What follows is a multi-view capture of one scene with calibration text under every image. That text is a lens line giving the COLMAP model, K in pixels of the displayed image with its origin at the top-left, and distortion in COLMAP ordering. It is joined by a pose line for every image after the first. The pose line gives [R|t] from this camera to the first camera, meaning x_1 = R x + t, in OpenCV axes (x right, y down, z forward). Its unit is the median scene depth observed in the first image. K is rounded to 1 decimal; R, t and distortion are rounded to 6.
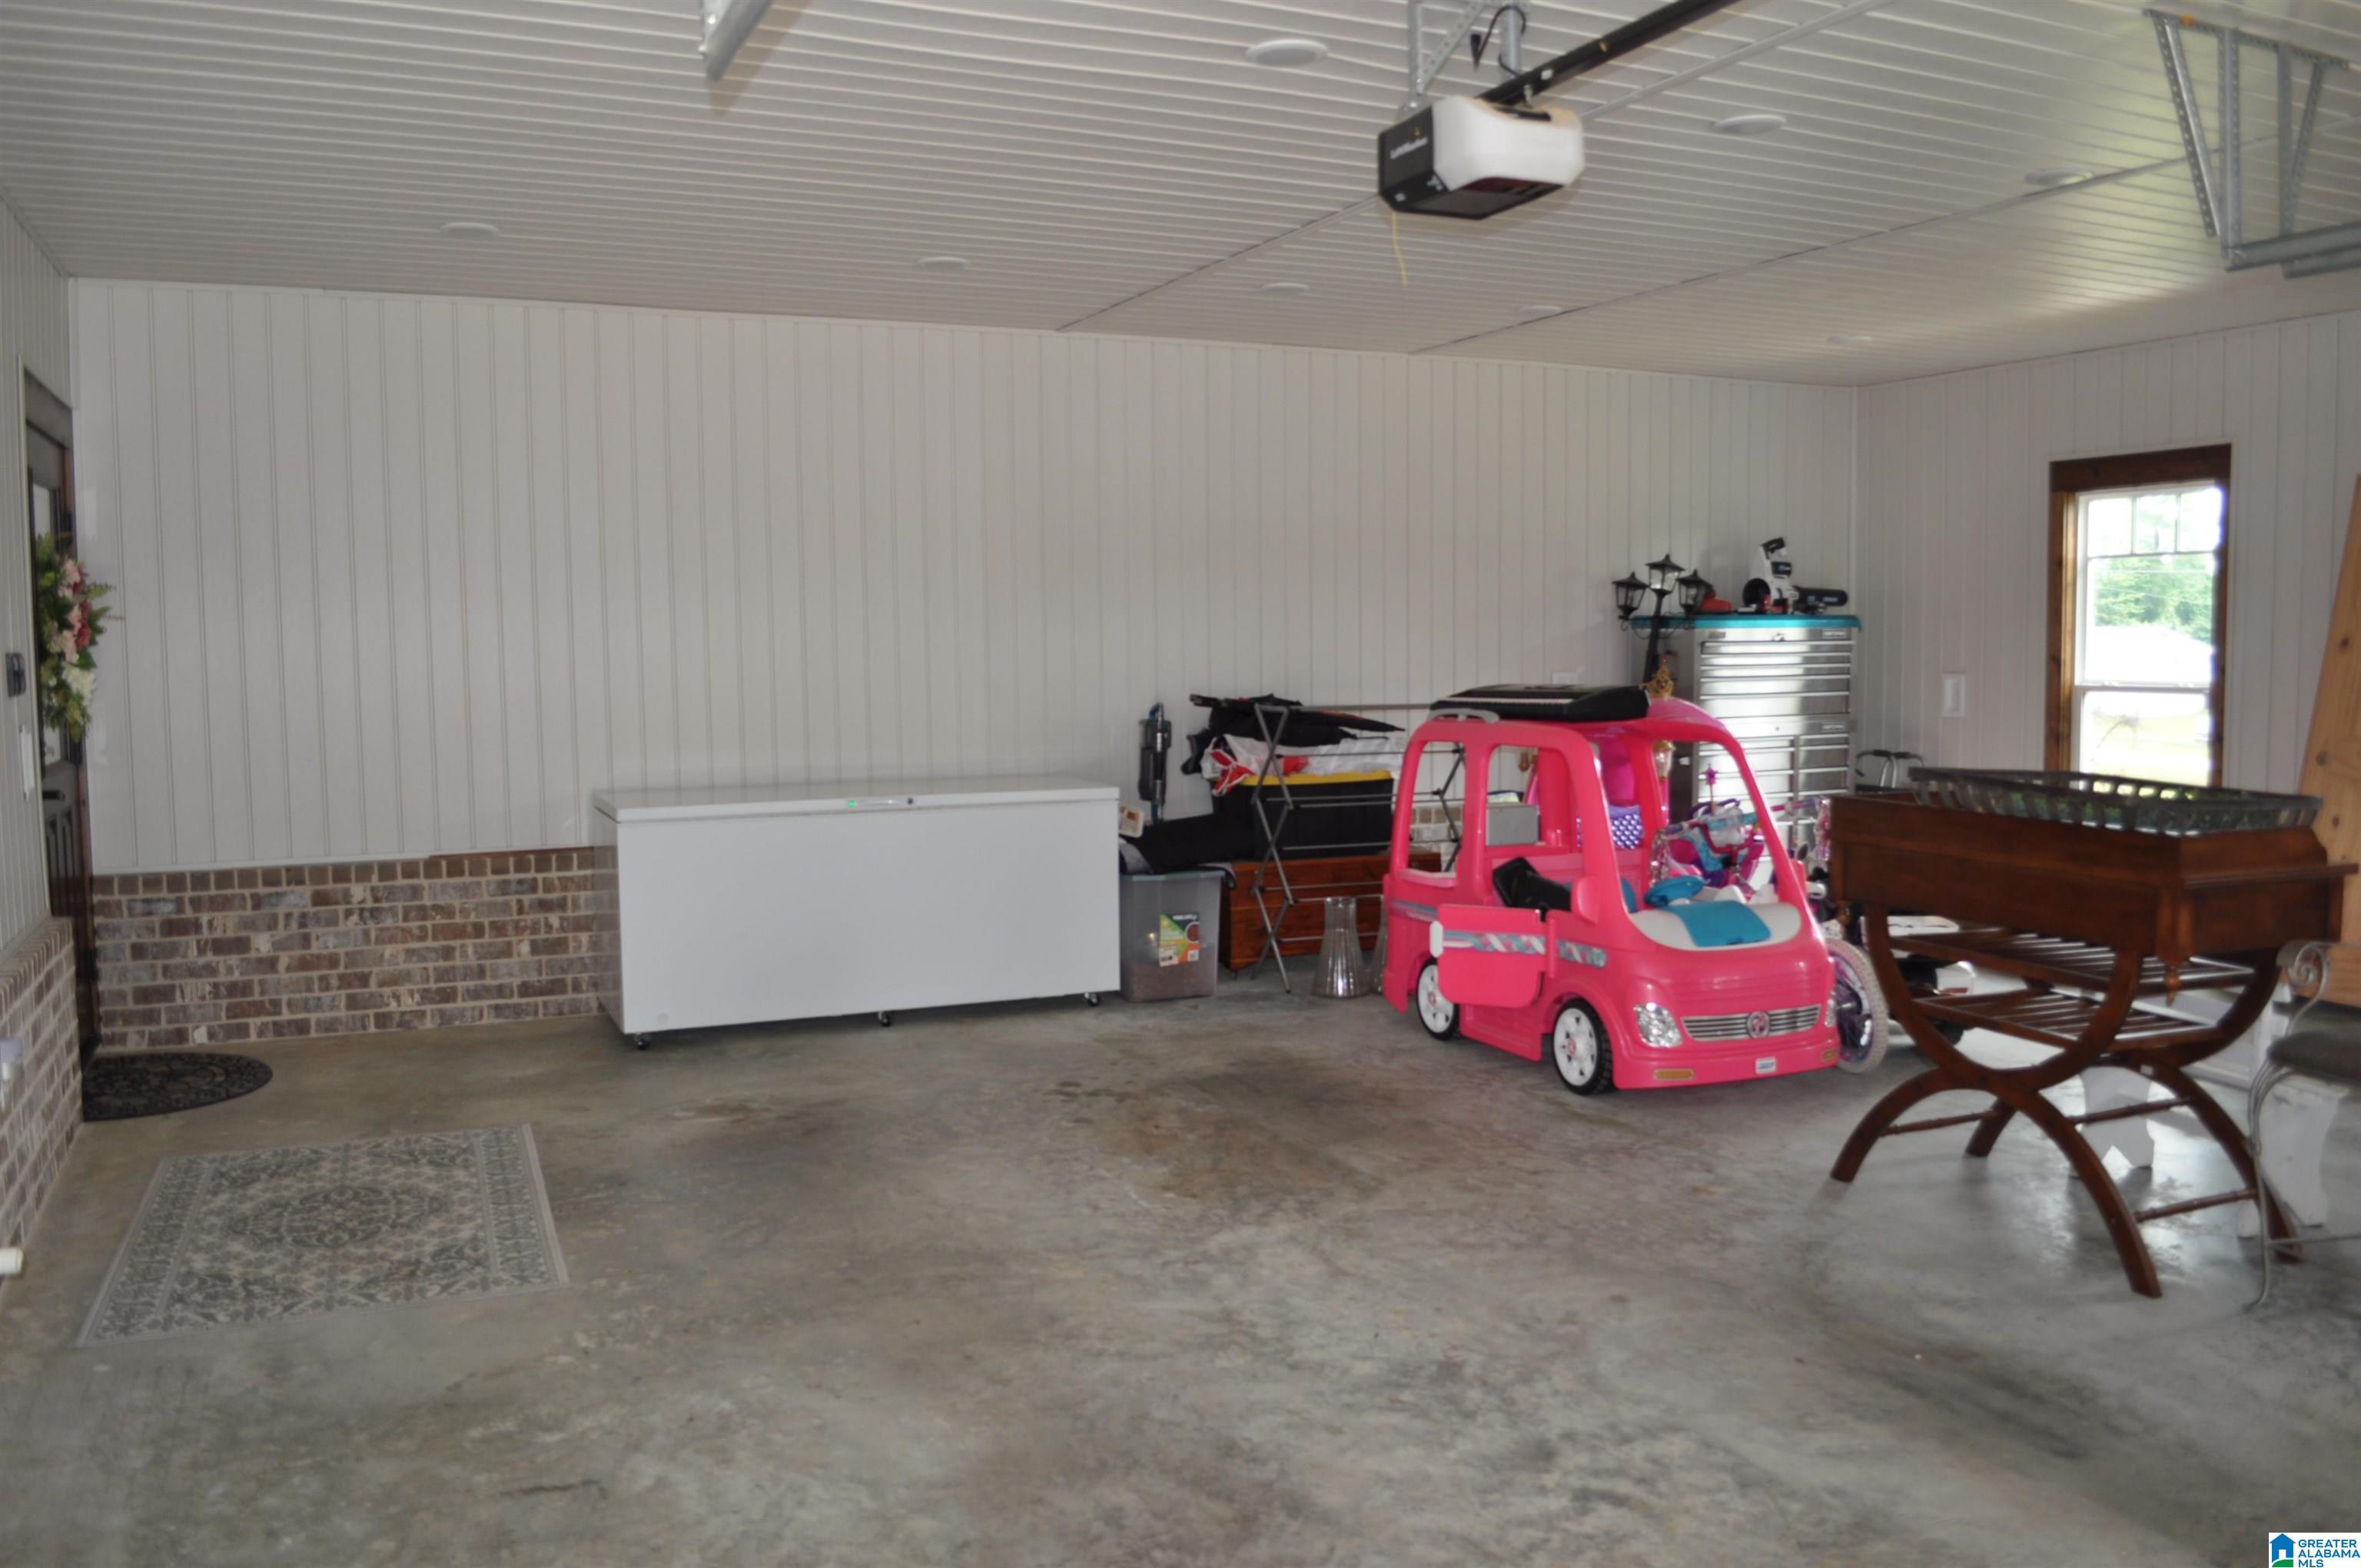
lens RADIAL K [[1854.8, 0, 1191.6], [0, 1854.8, 778.5], [0, 0, 1]] dist [-0.006805, -0.002906]
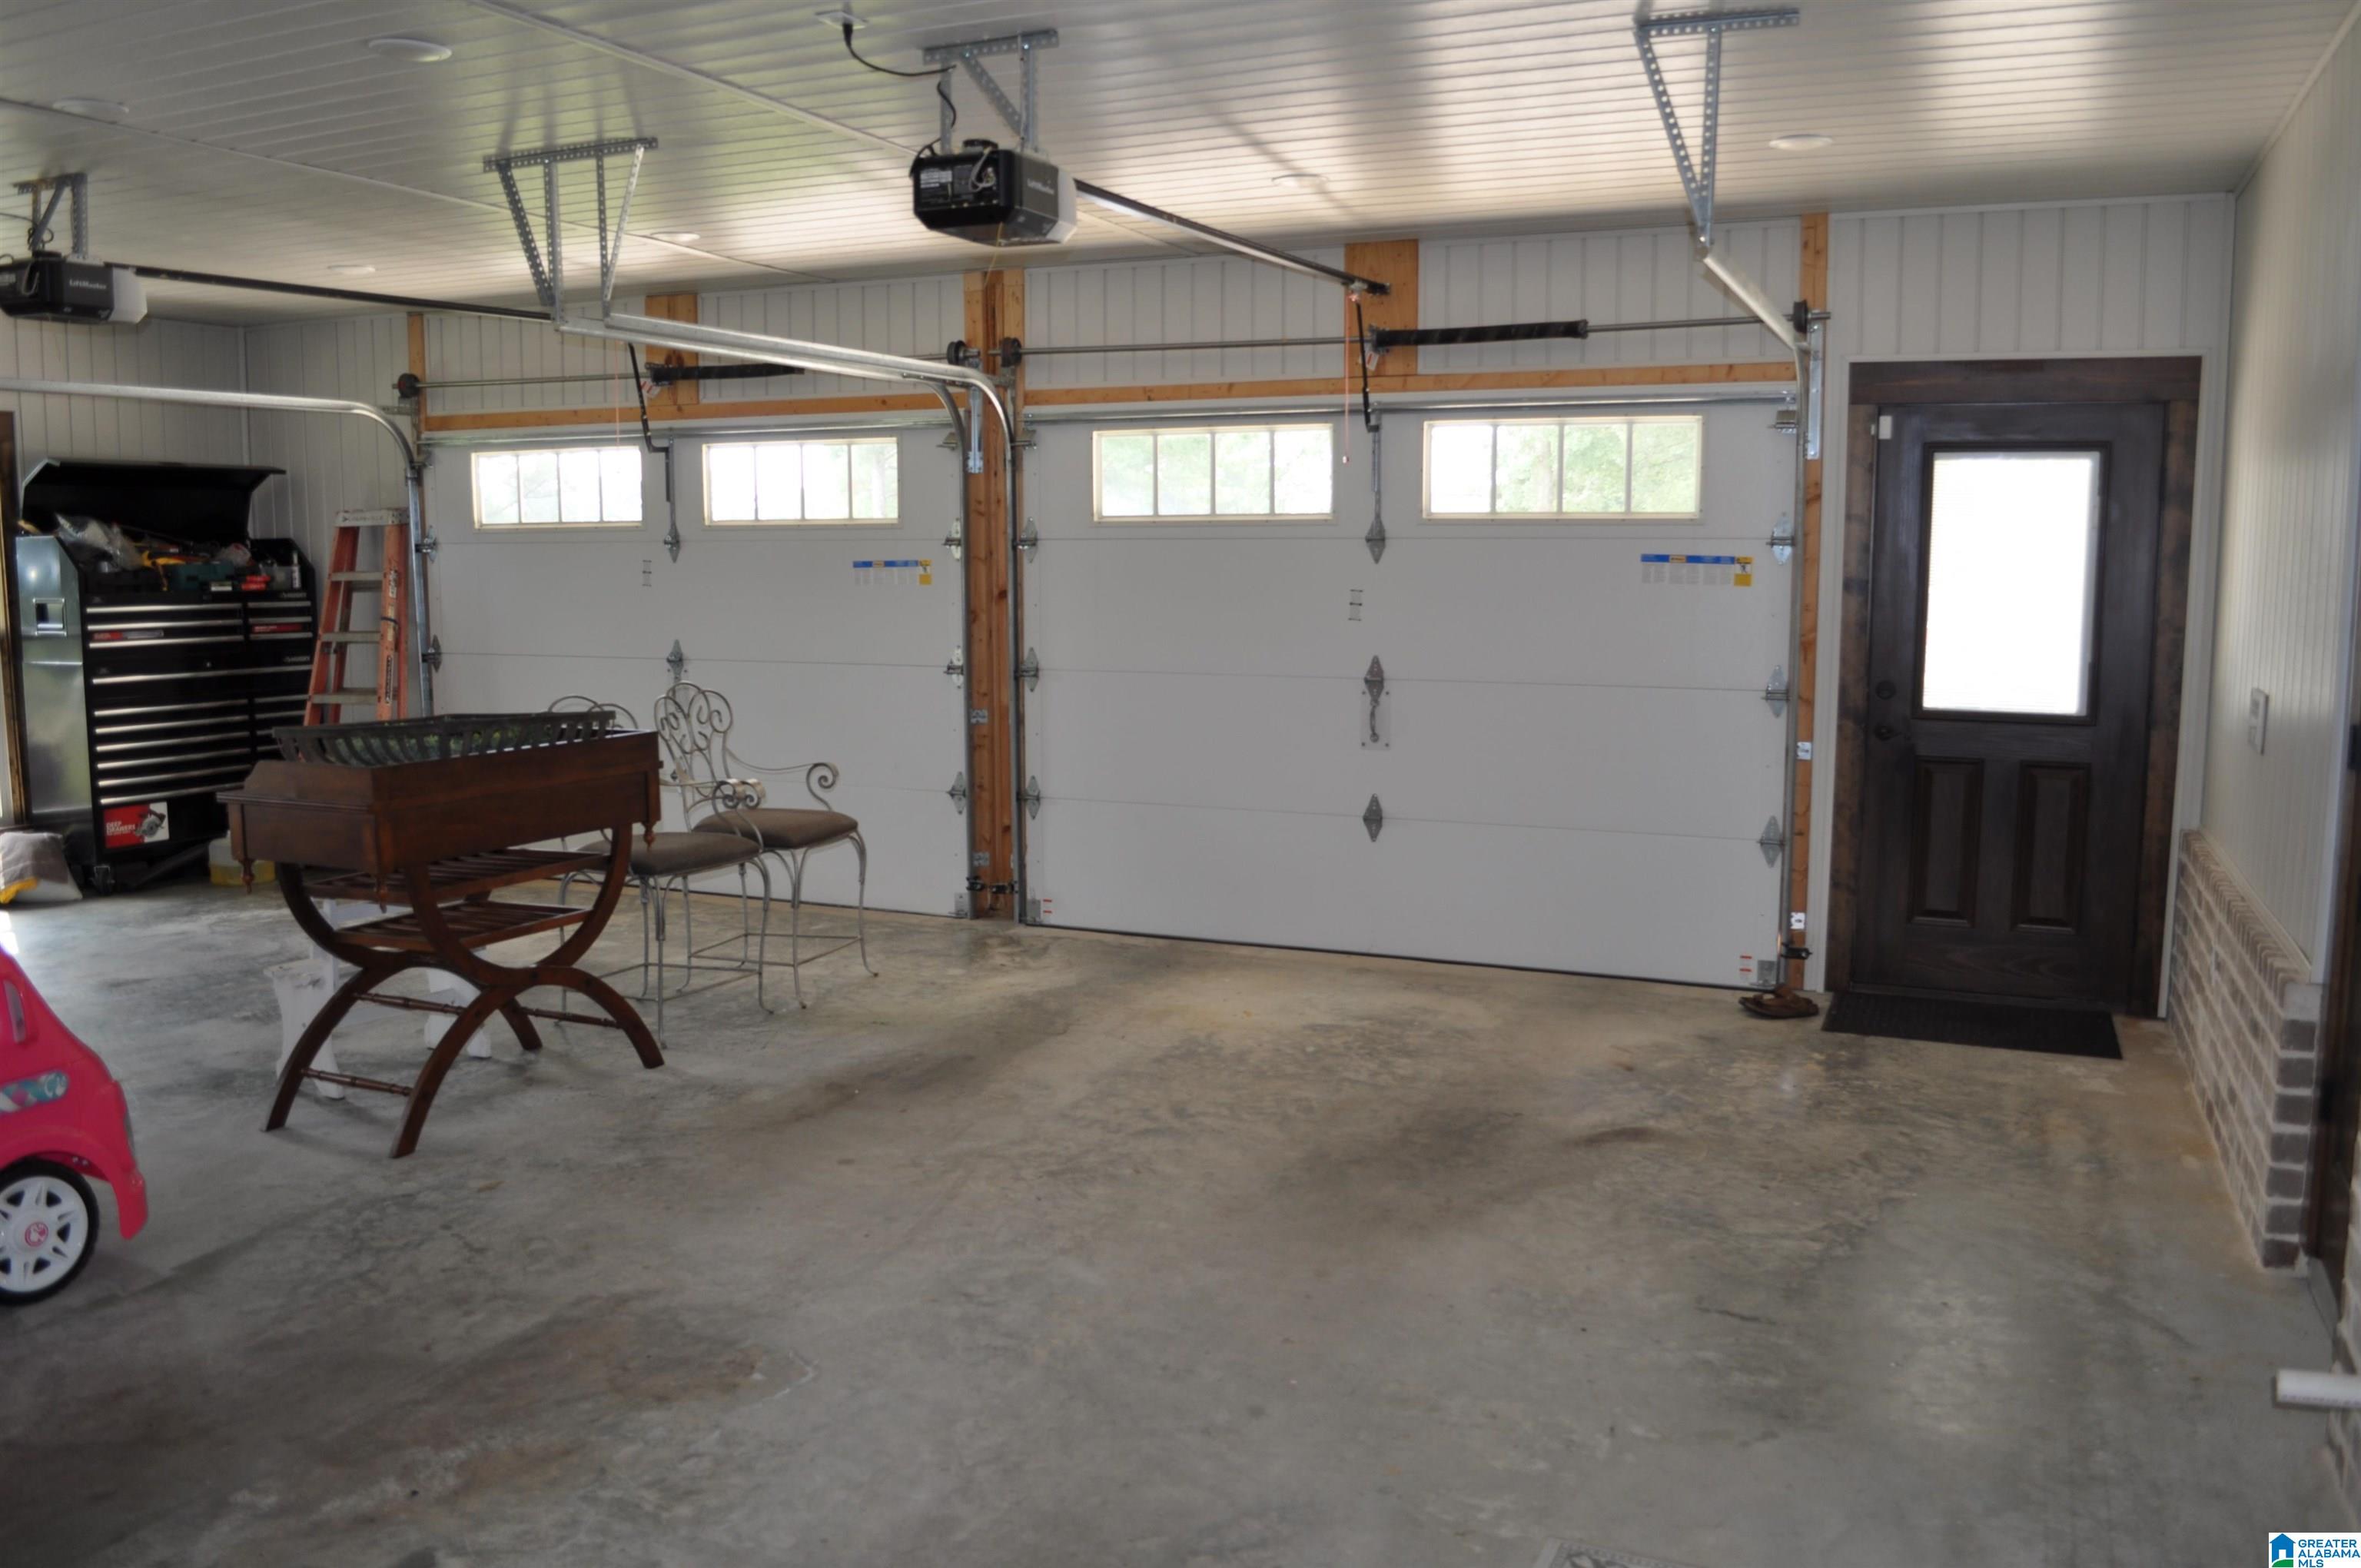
lens RADIAL K [[1854.8, 0, 1190.9], [0, 1854.8, 788.9], [0, 0, 1]] dist [-0.006805, -0.002906]
pose [[-0.659406, -0.082766, 0.747217, -0.783011], [0.063811, 0.984173, 0.165325, -0.132374], [-0.749074, 0.156697, -0.643688, 1.585898]]
